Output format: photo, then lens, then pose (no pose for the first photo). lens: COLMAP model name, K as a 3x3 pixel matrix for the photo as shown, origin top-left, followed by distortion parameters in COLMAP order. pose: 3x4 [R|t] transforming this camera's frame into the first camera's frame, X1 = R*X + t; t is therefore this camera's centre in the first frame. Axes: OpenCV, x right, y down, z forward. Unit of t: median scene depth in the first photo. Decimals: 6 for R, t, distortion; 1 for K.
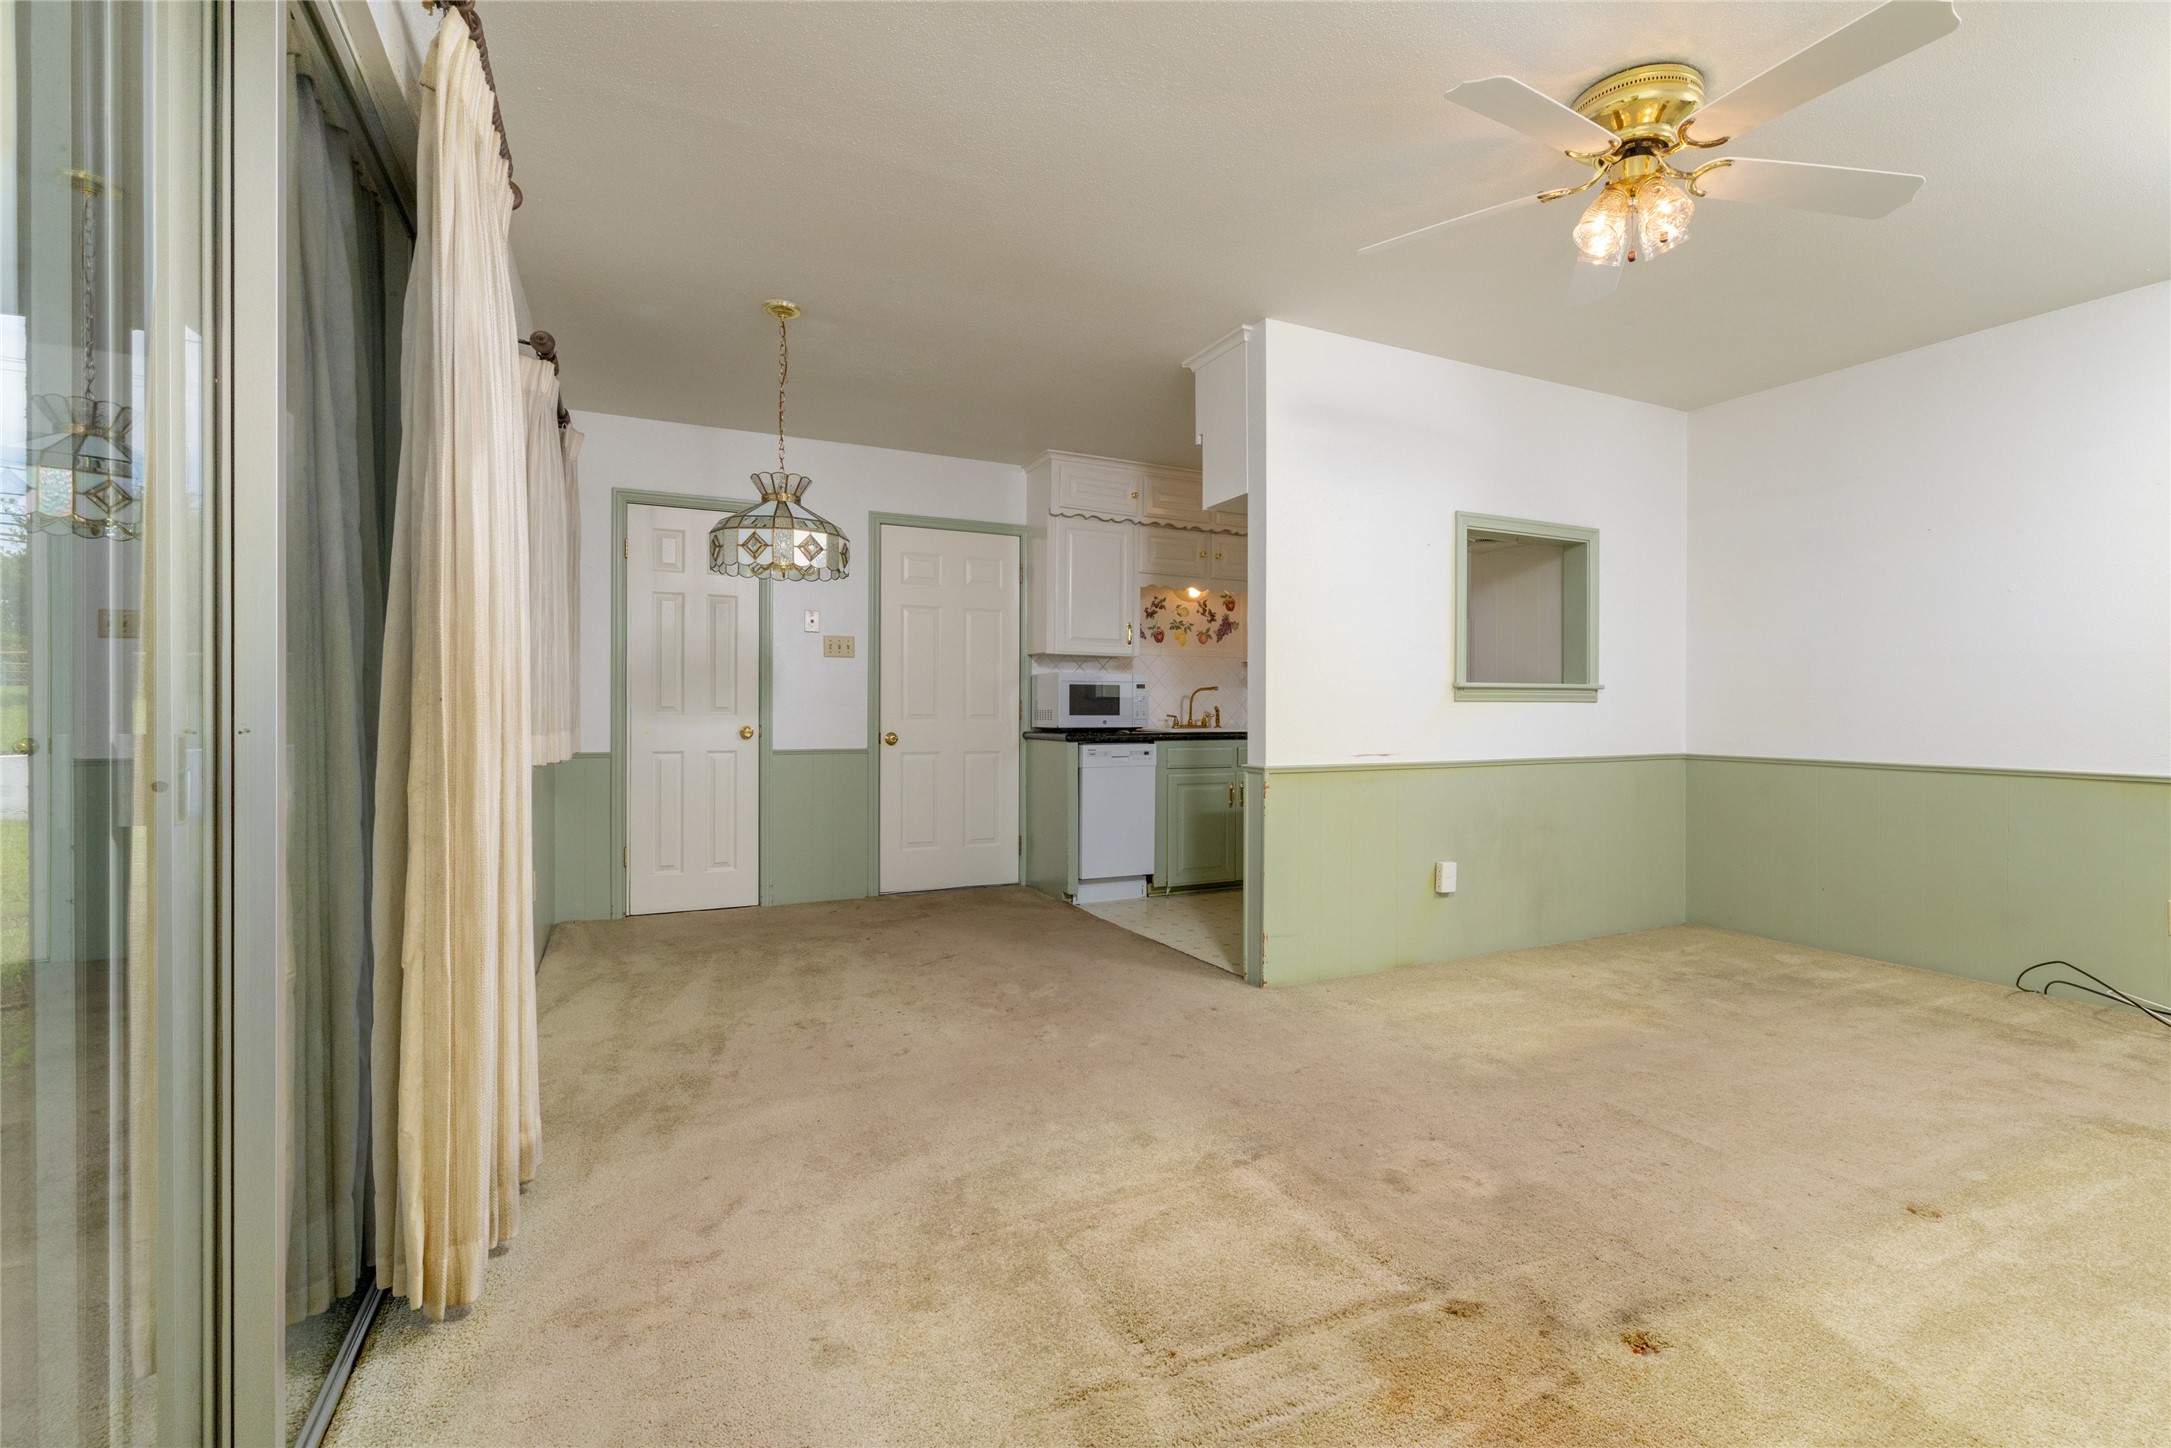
lens RADIAL K [[952.4, 0, 1123.3], [0, 952.4, 714.3], [0, 0, 1]] dist [-0.006799, 0.003124]
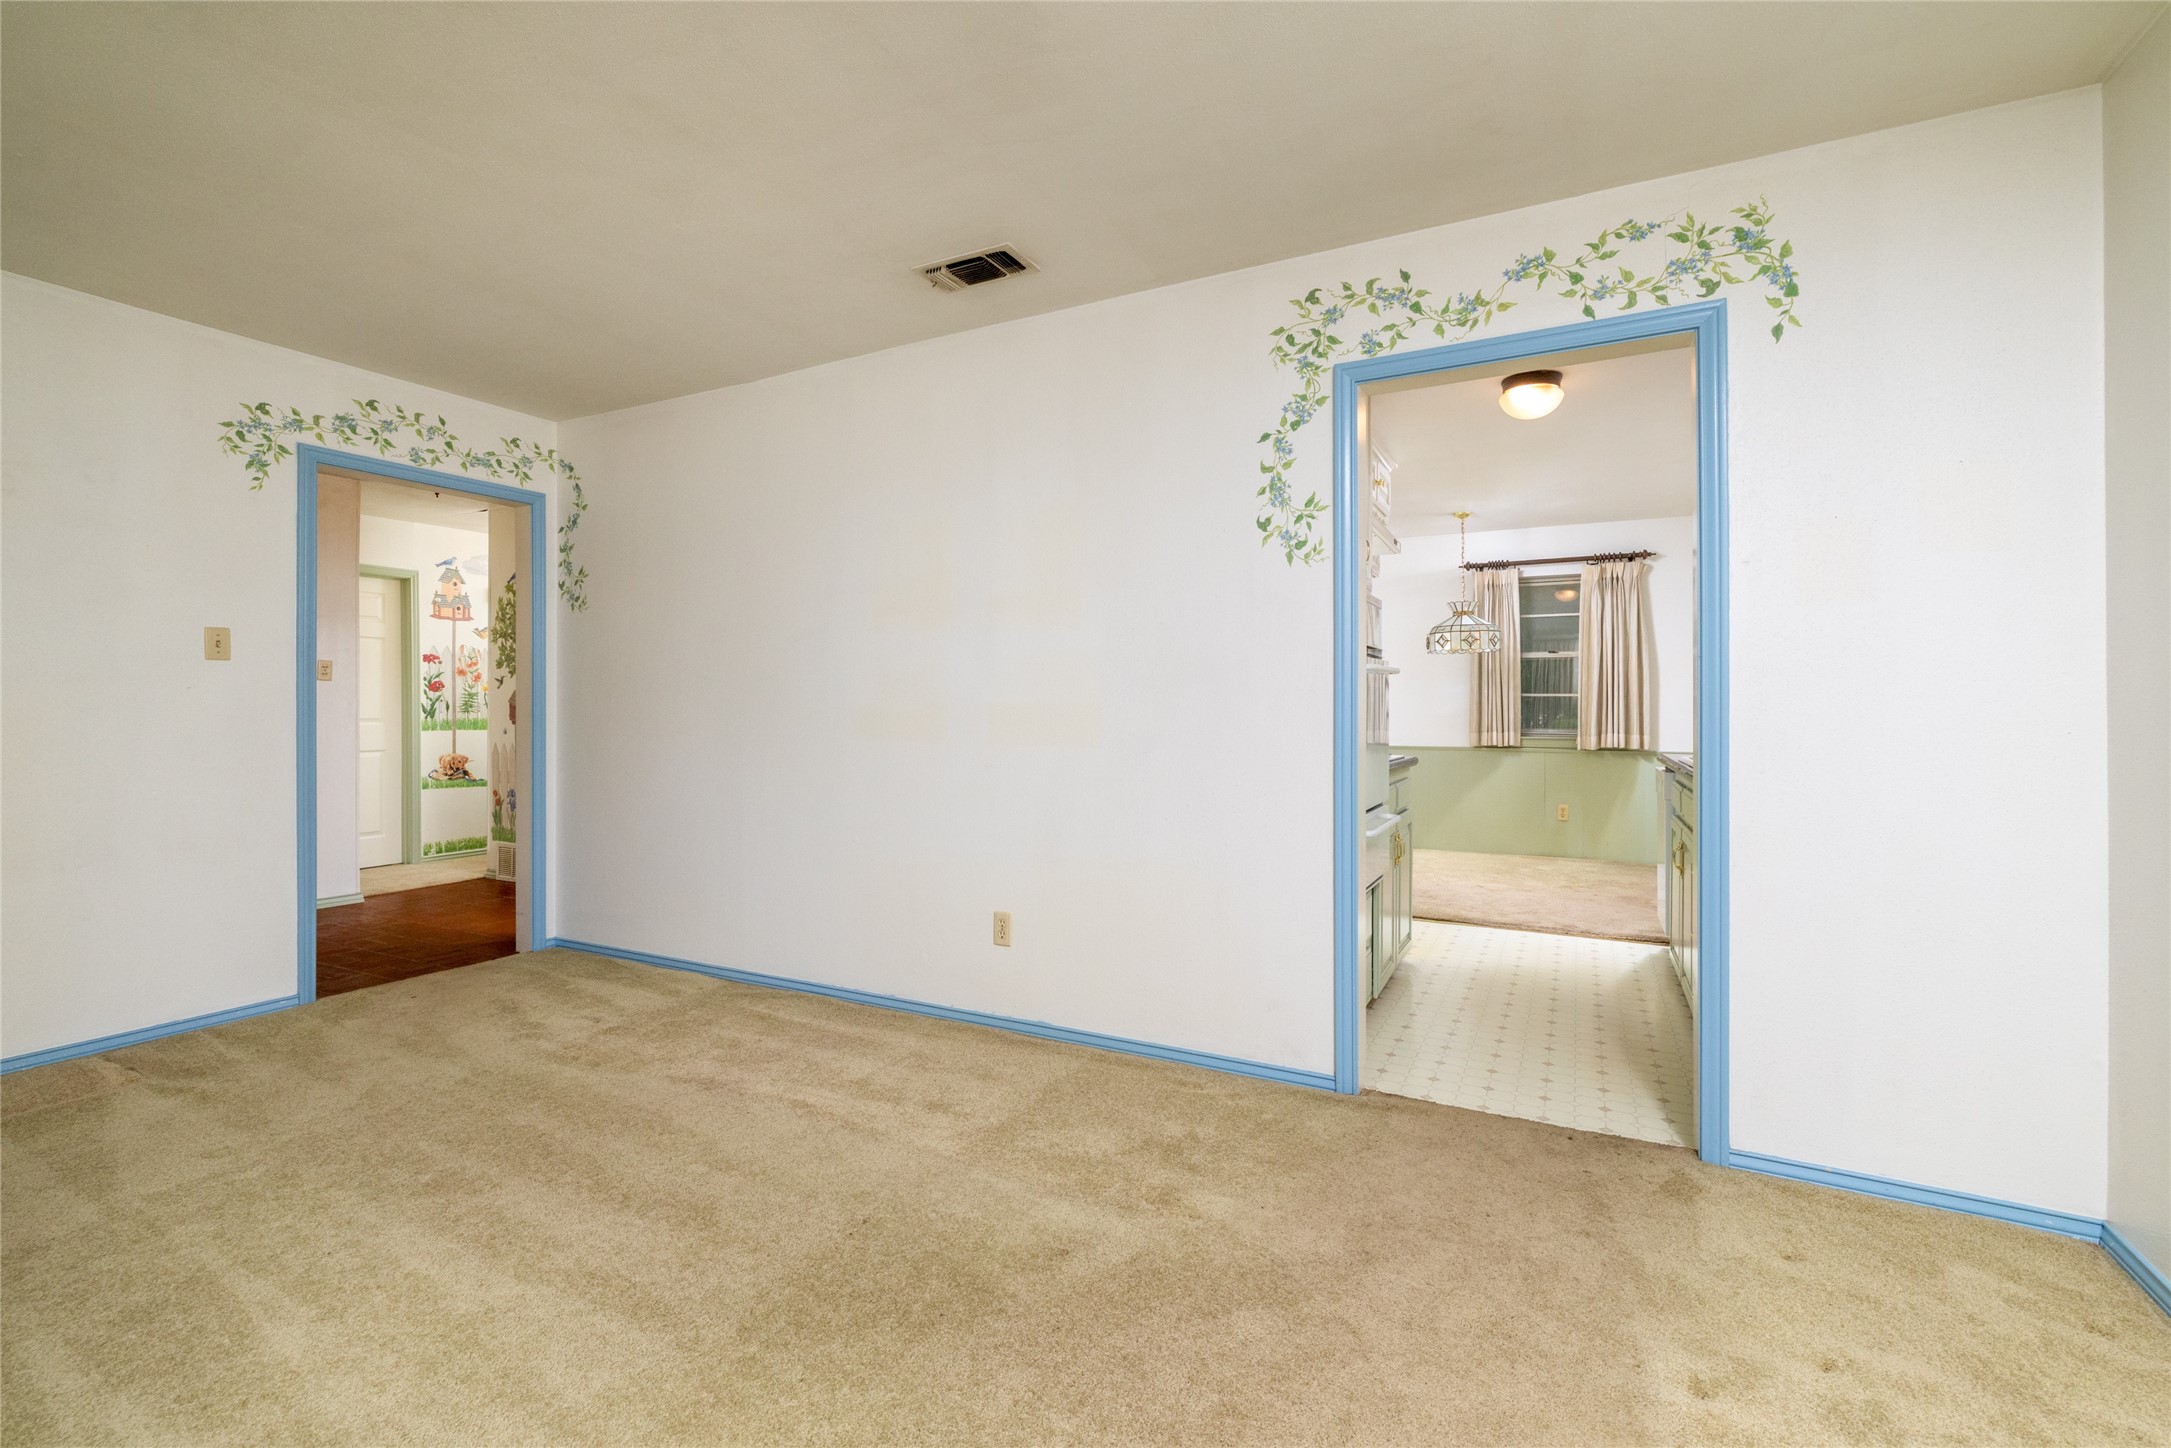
lens RADIAL K [[952.4, 0, 1074.9], [0, 952.4, 695.8], [0, 0, 1]] dist [-0.006799, 0.003124]
pose [[-0.820763, -0.012995, -0.571121, 0.824957], [-0.005923, 0.999881, -0.014239, -0.016864], [0.571238, -0.008304, -0.820743, 1.283434]]
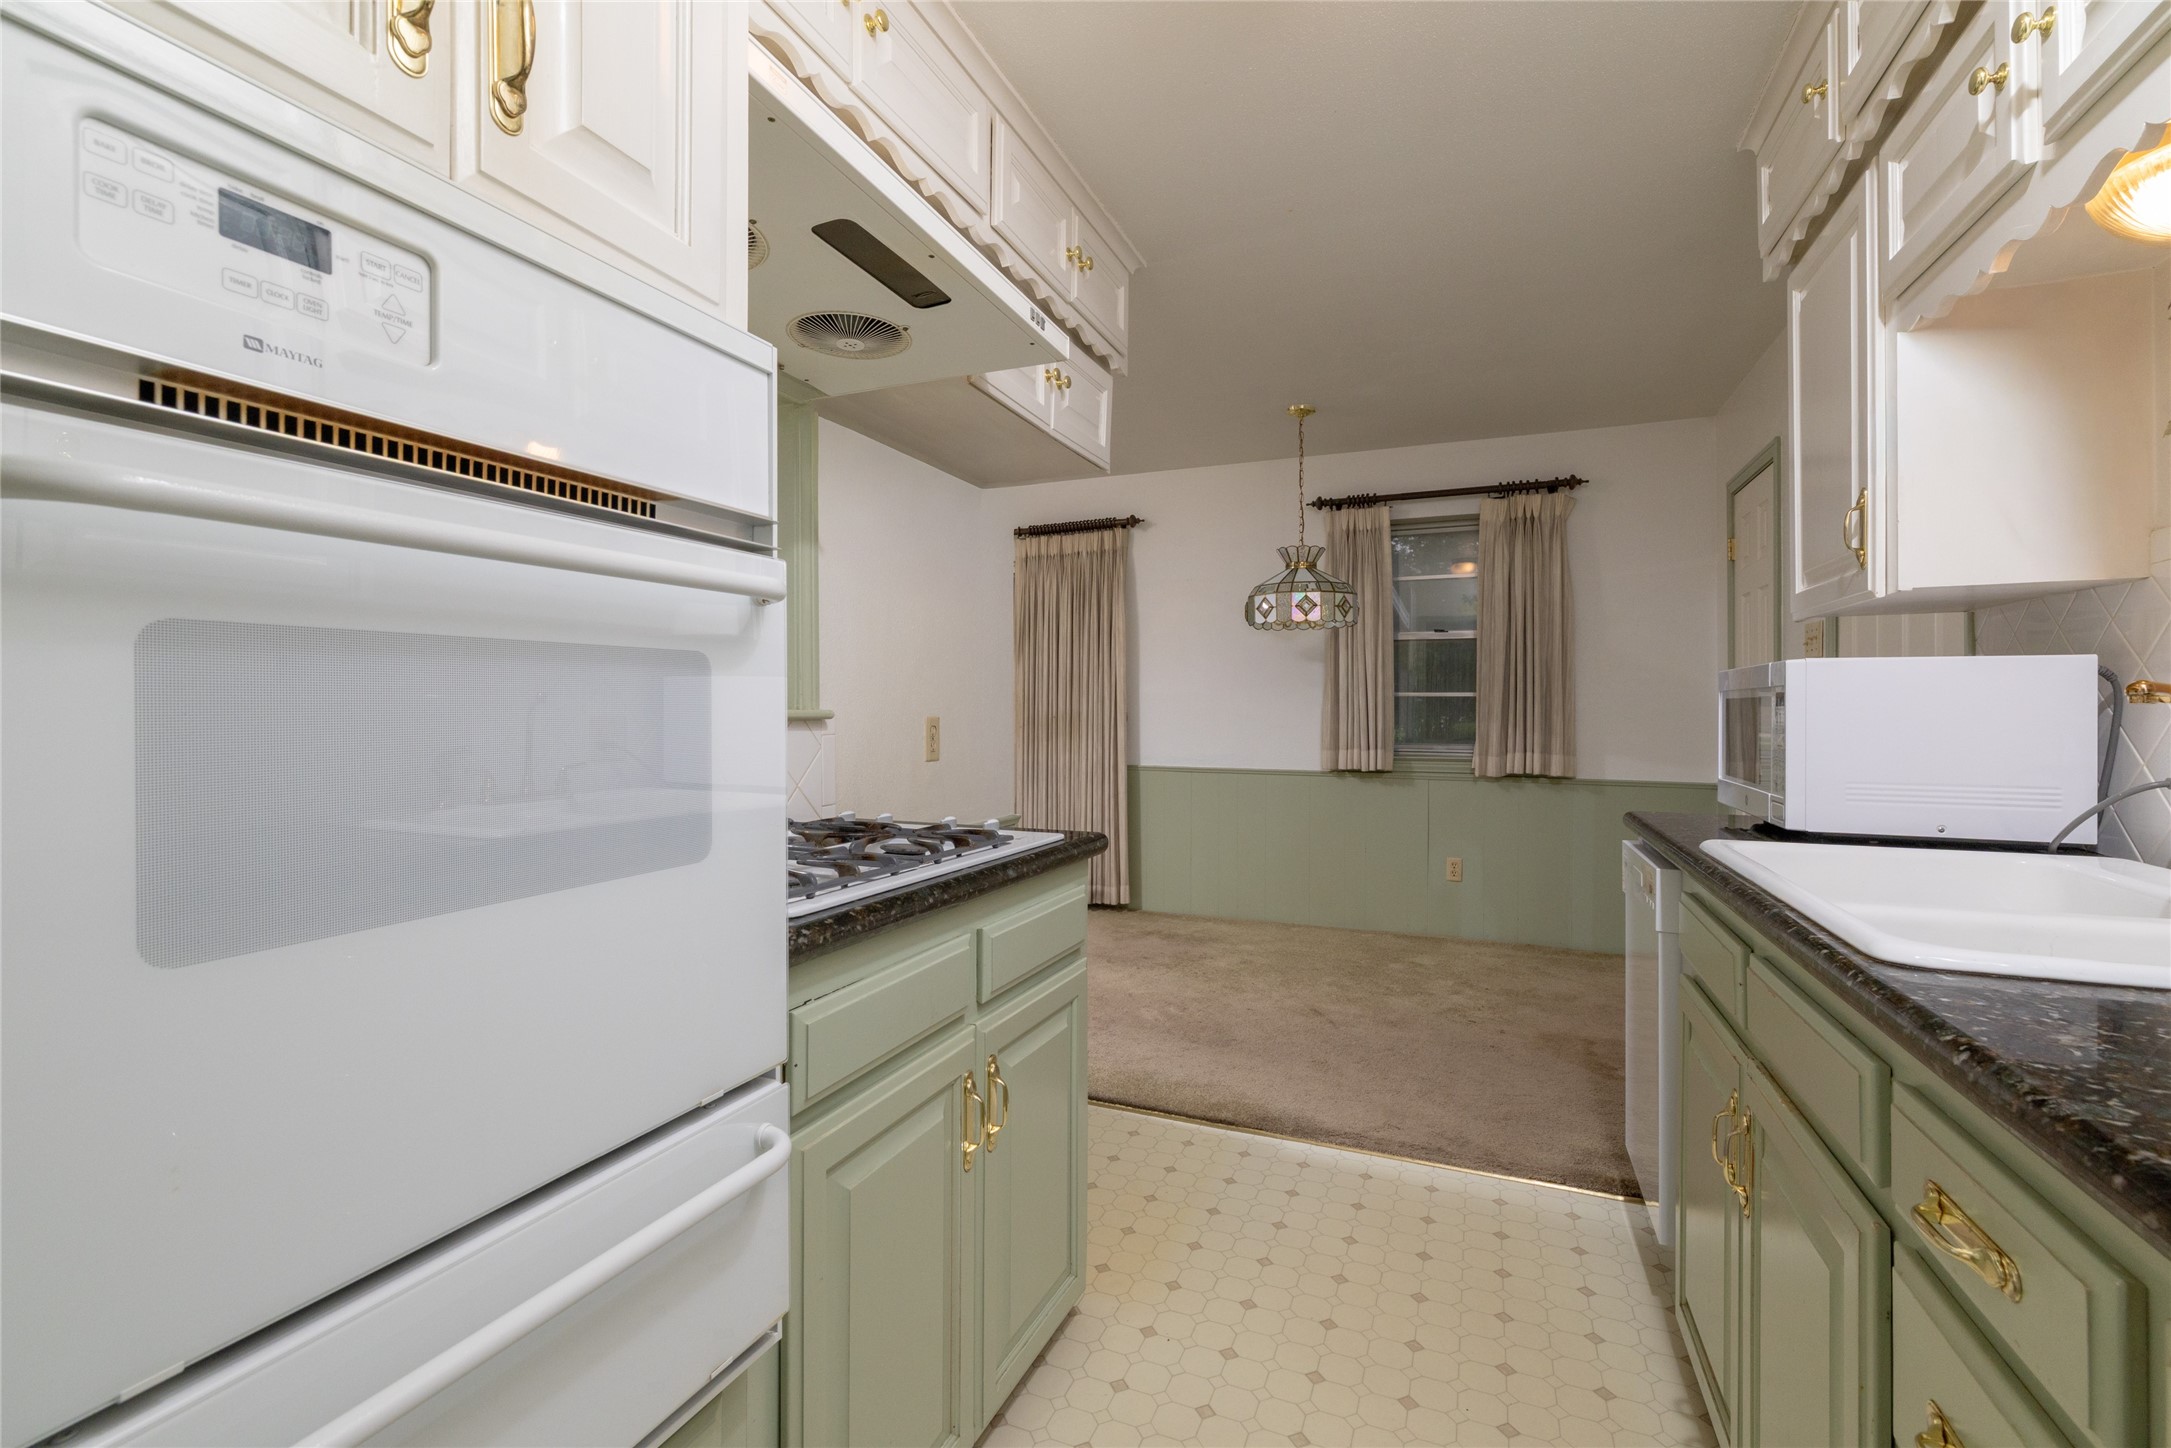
lens RADIAL K [[914.2, 0, 1102.5], [0, 914.2, 706.3], [0, 0, 1]] dist [0.006470, -0.000031]
pose [[-0.762107, -0.010428, -0.647368, 0.356817], [-0.008664, 0.999945, -0.005908, -0.021469], [0.647394, 0.001106, -0.762155, 1.046872]]
